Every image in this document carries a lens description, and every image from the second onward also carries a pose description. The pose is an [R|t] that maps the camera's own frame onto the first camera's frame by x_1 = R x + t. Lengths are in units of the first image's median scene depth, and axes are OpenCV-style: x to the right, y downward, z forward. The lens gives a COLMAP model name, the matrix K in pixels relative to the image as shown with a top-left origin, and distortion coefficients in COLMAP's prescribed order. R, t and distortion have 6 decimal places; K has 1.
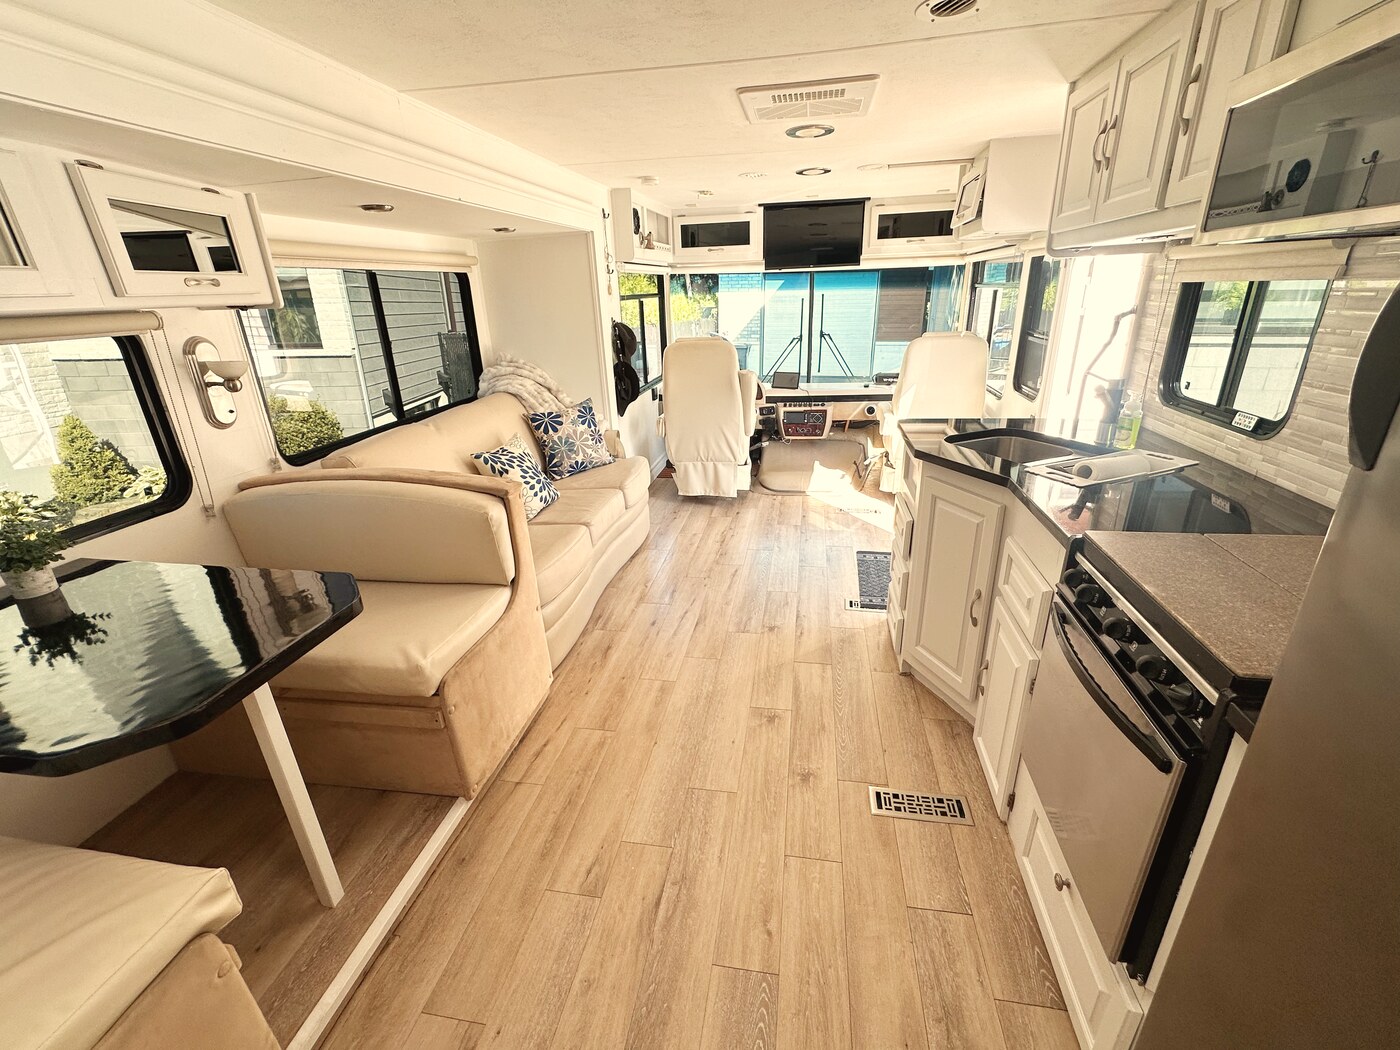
lens RADIAL K [[599.7, 0, 700.0], [0, 599.7, 525.0], [0, 0, 1]] dist [0.001224, -0.000106]
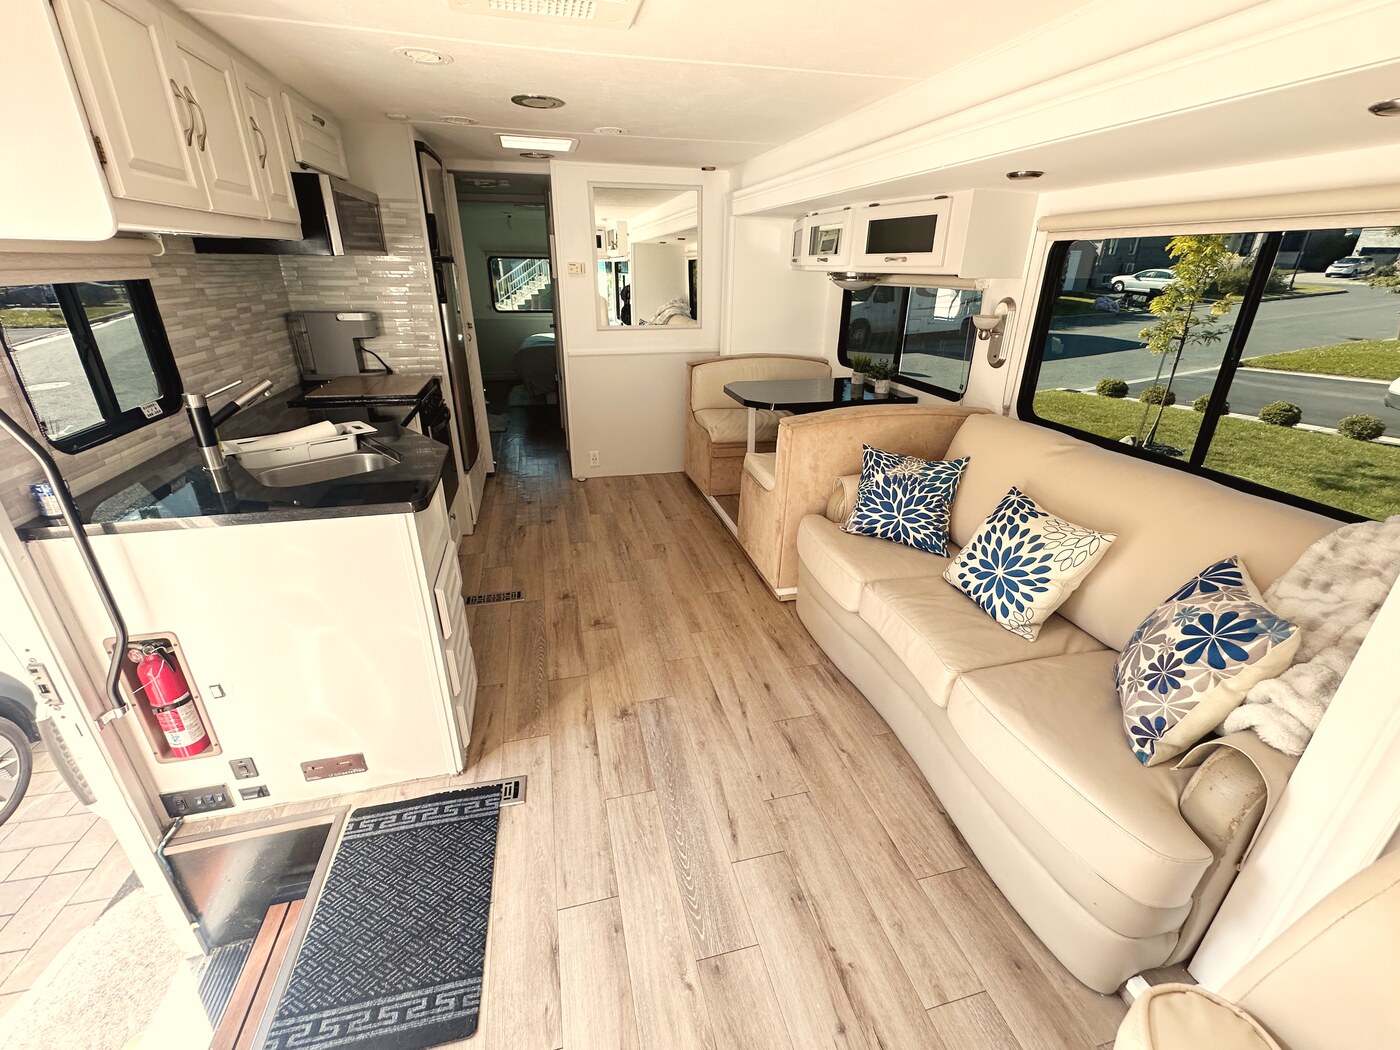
lens RADIAL K [[599.7, 0, 700.0], [0, 599.7, 525.0], [0, 0, 1]] dist [0.001224, -0.000106]
pose [[-0.910547, 0.186123, -0.369137, 0.270369], [-0.132792, 0.713918, 0.687522, -0.551324], [0.391497, 0.675040, -0.625341, 1.348195]]
